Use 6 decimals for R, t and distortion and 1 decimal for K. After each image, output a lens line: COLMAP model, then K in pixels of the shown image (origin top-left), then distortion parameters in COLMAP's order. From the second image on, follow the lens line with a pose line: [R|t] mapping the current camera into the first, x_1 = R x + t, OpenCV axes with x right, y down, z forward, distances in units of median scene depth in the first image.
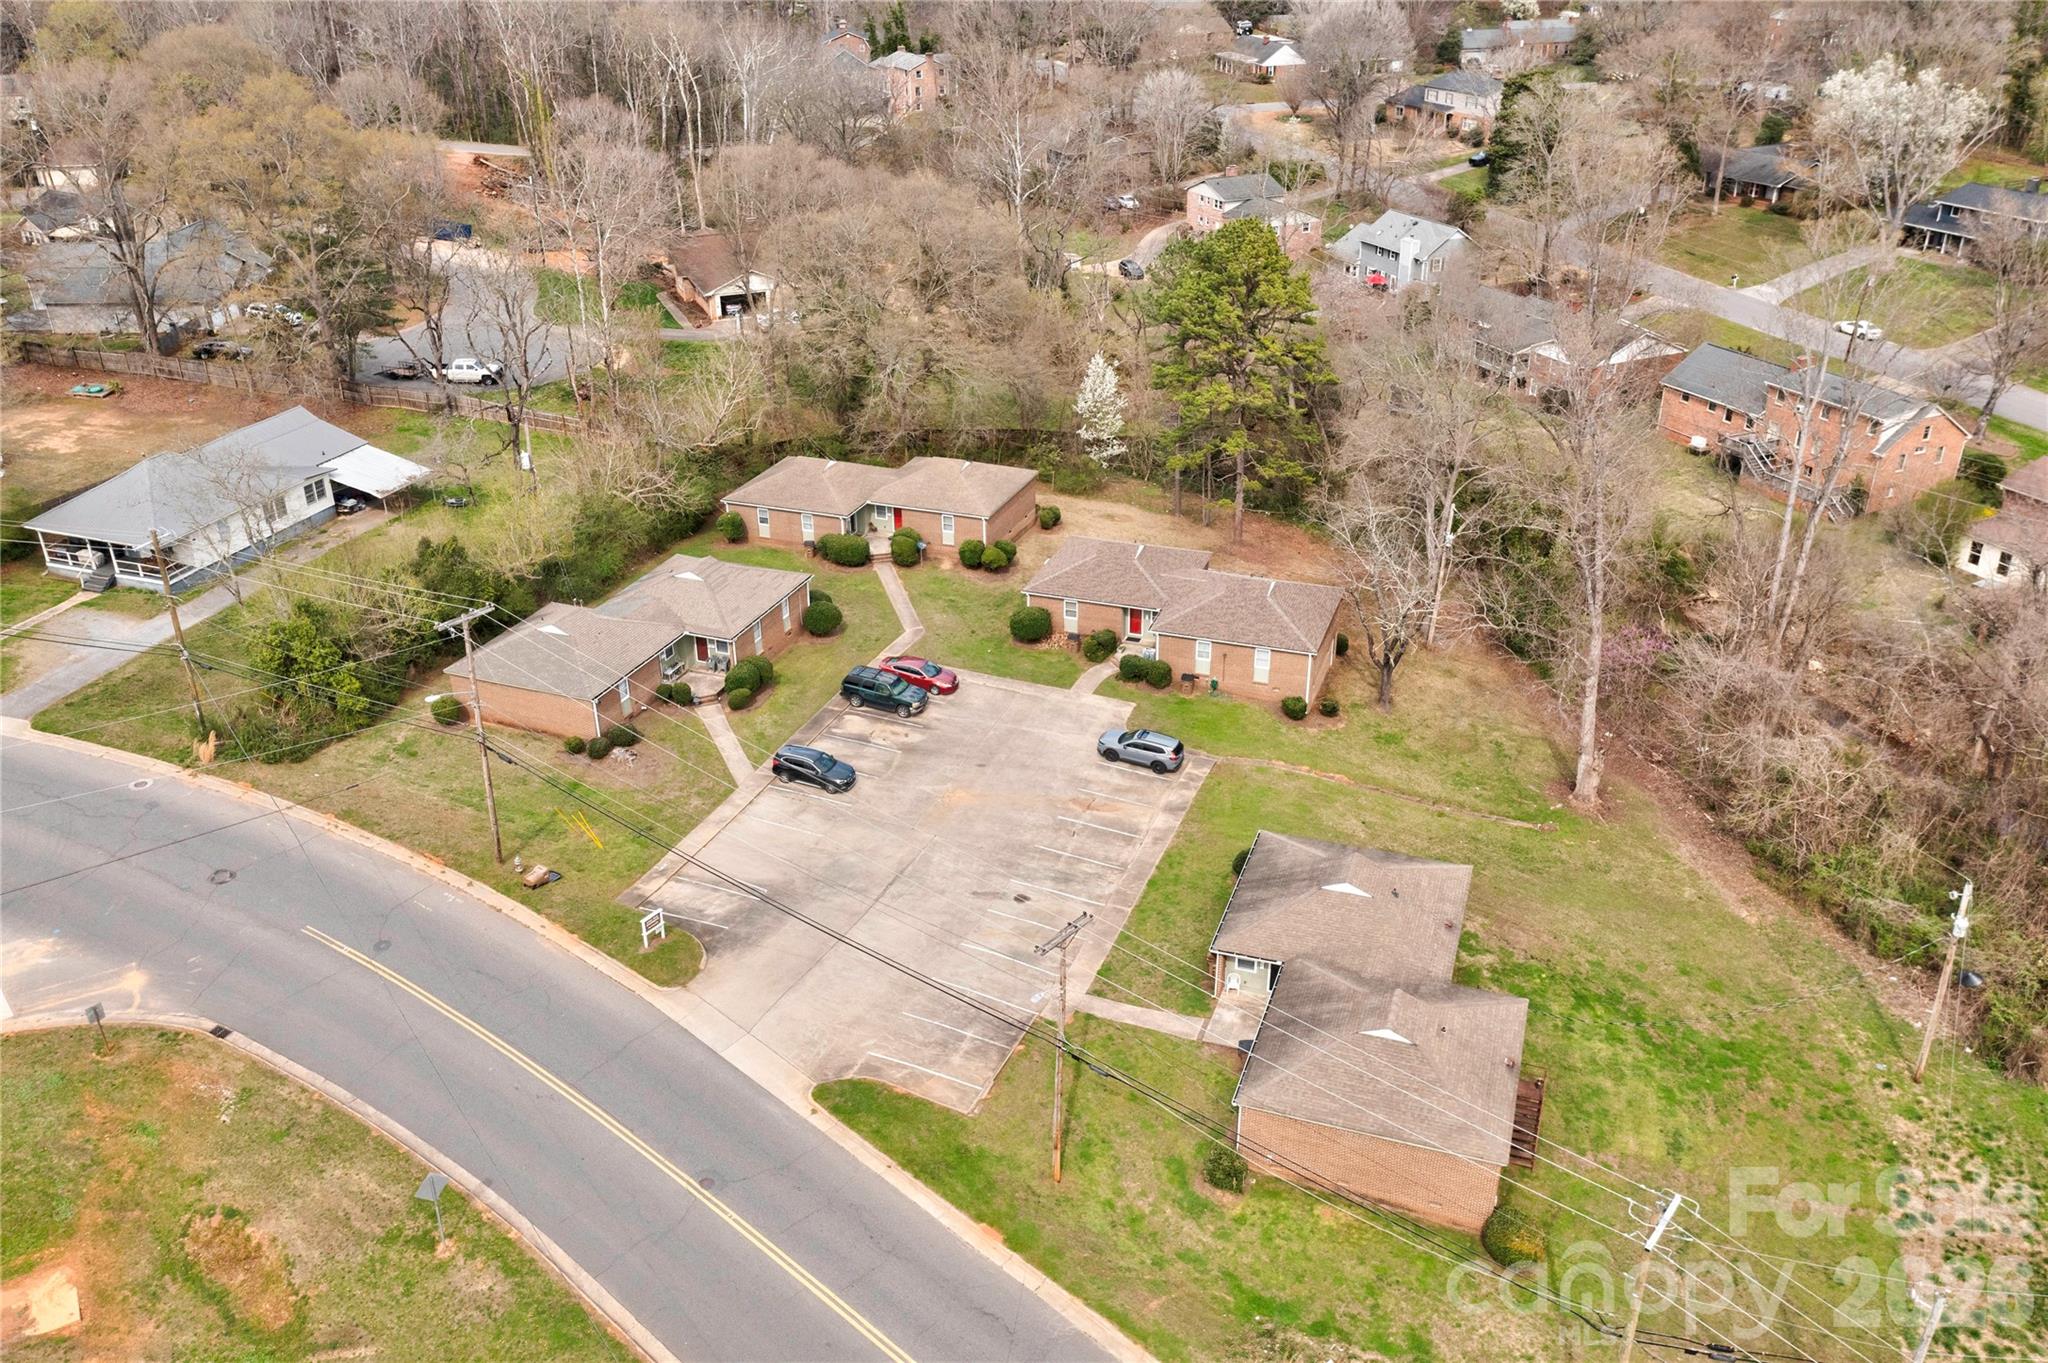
lens RADIAL K [[1618.8, 0, 1026.0], [0, 1618.8, 692.8], [0, 0, 1]] dist [0.002261, 0.015859]
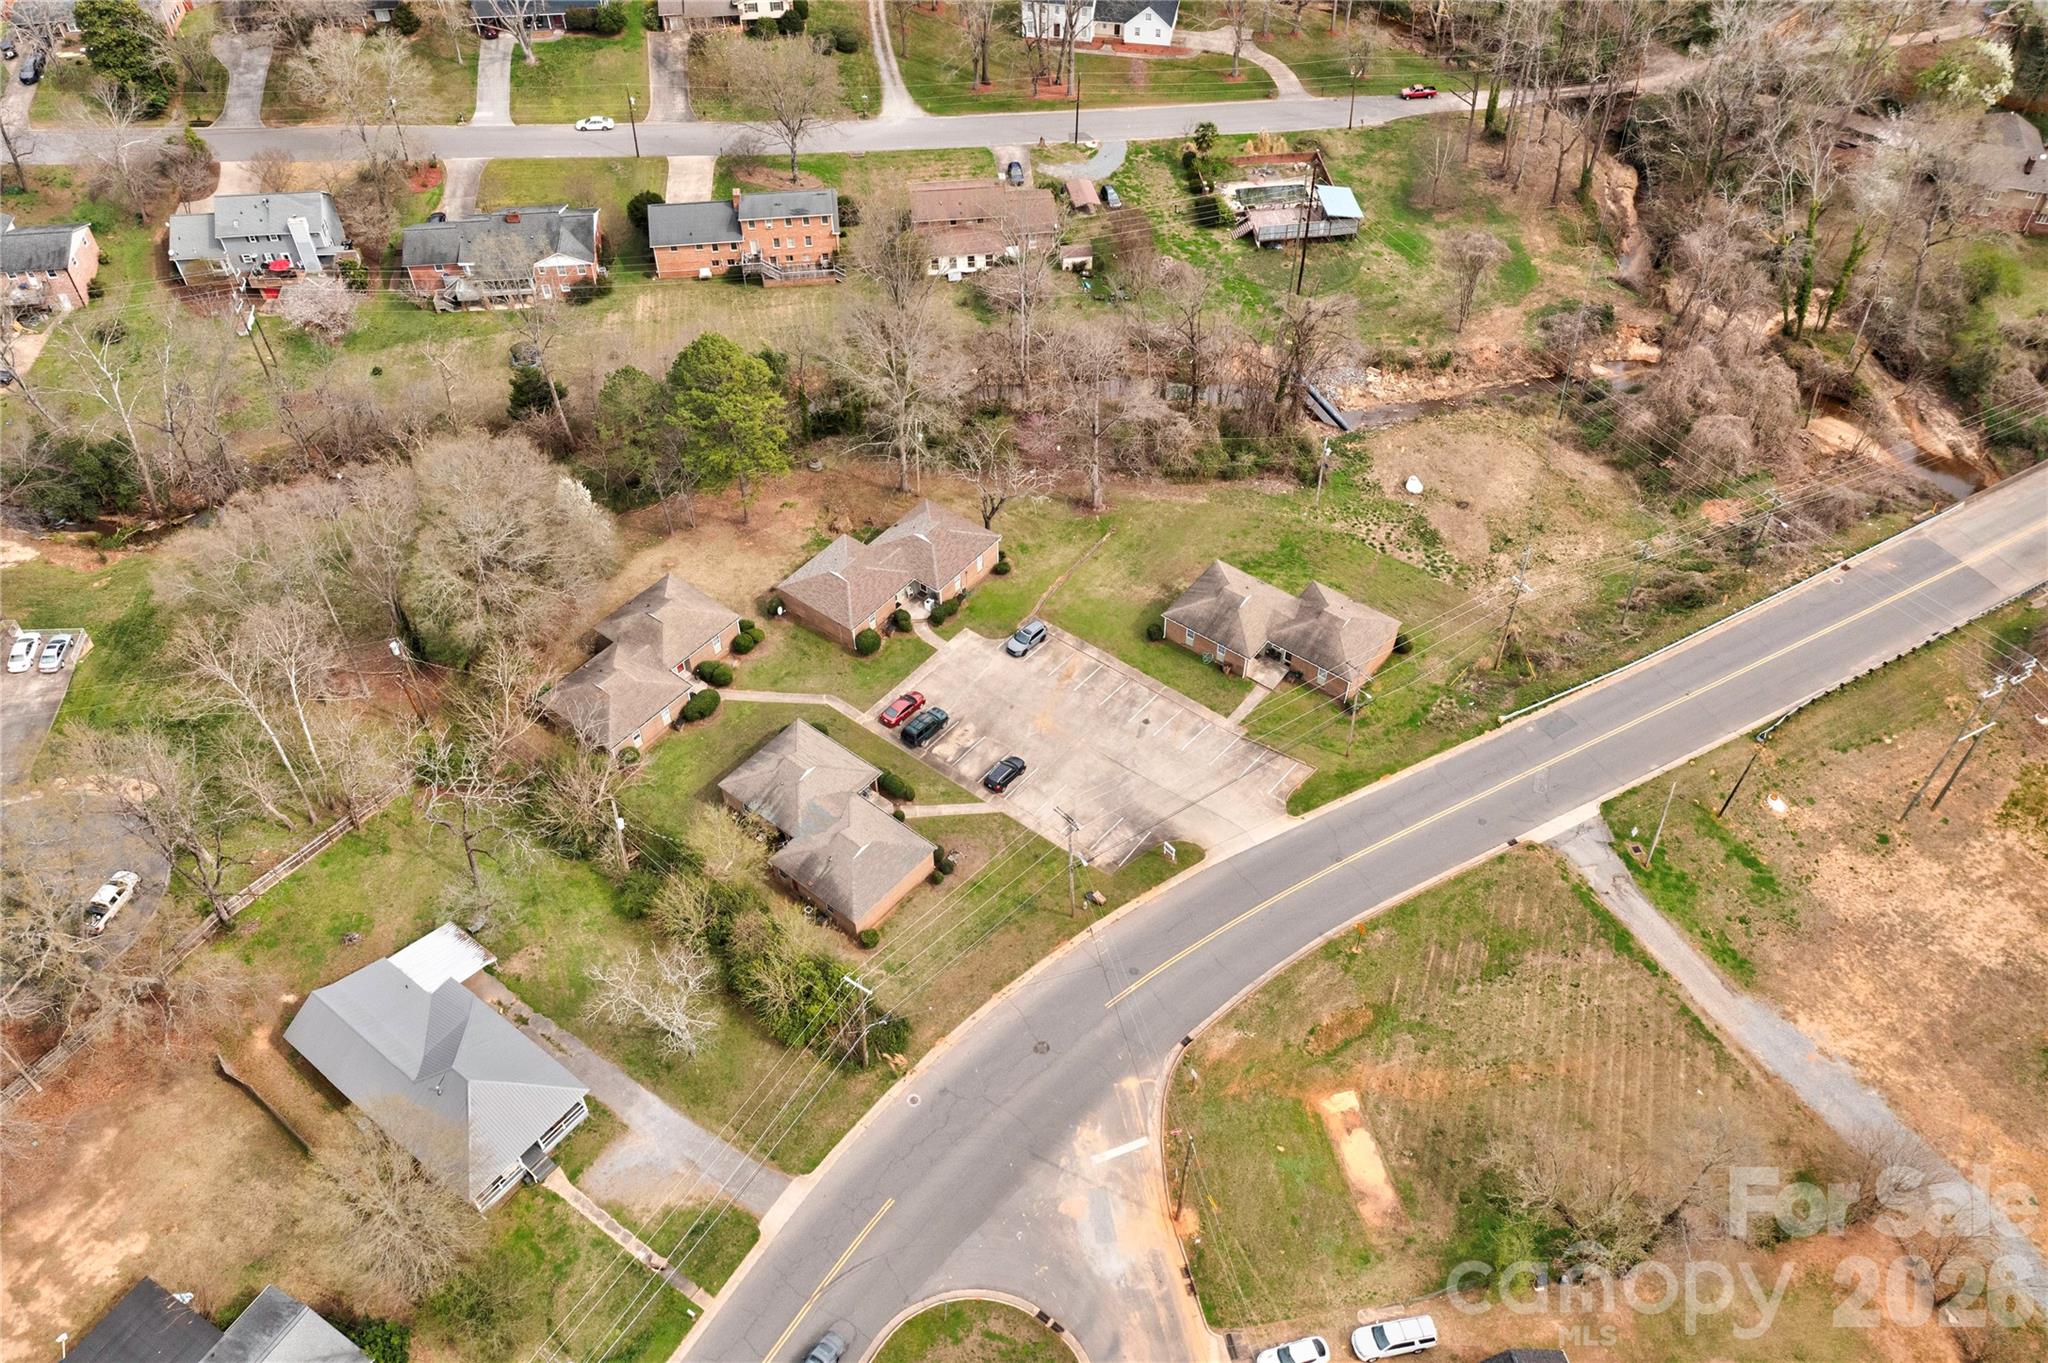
lens RADIAL K [[1618.8, 0, 1018.4], [0, 1618.8, 686.5], [0, 0, 1]] dist [0.002261, 0.015859]
pose [[0.302096, -0.688937, 0.658866, -1.324569], [0.435448, 0.714566, 0.547522, -1.053501], [-0.848011, 0.121498, 0.515864, 0.123717]]
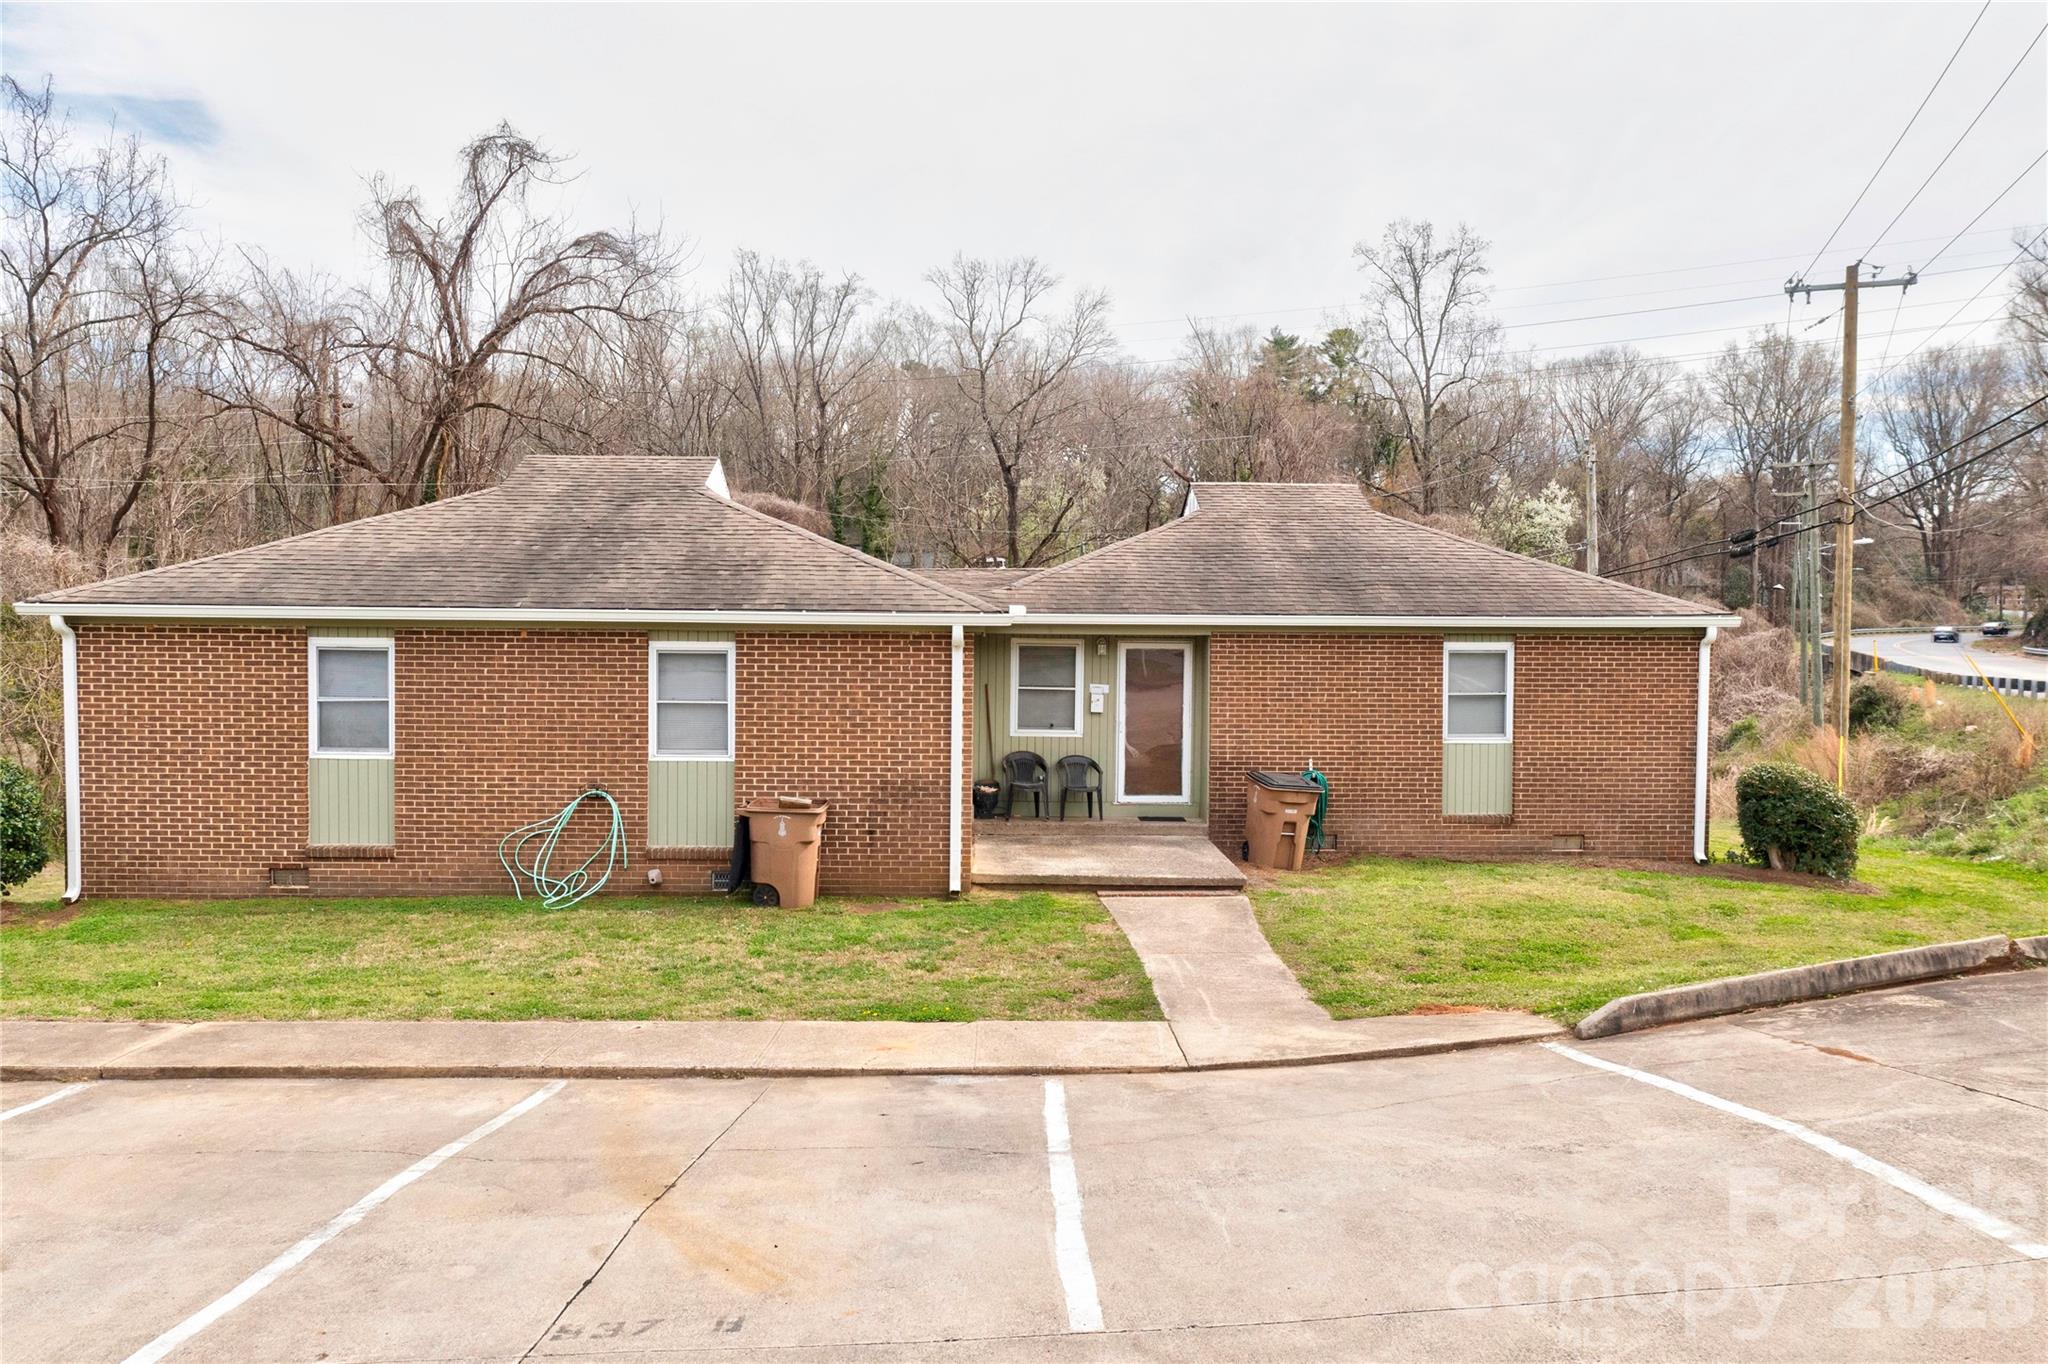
lens RADIAL K [[1618.8, 0, 1018.7], [0, 1618.8, 681.0], [0, 0, 1]] dist [0.002261, 0.015859]
pose [[-0.359666, -0.029318, 0.932621, -0.100774], [0.425690, 0.884272, 0.191966, 0.110905], [-0.830319, 0.466050, -0.305562, 0.979223]]
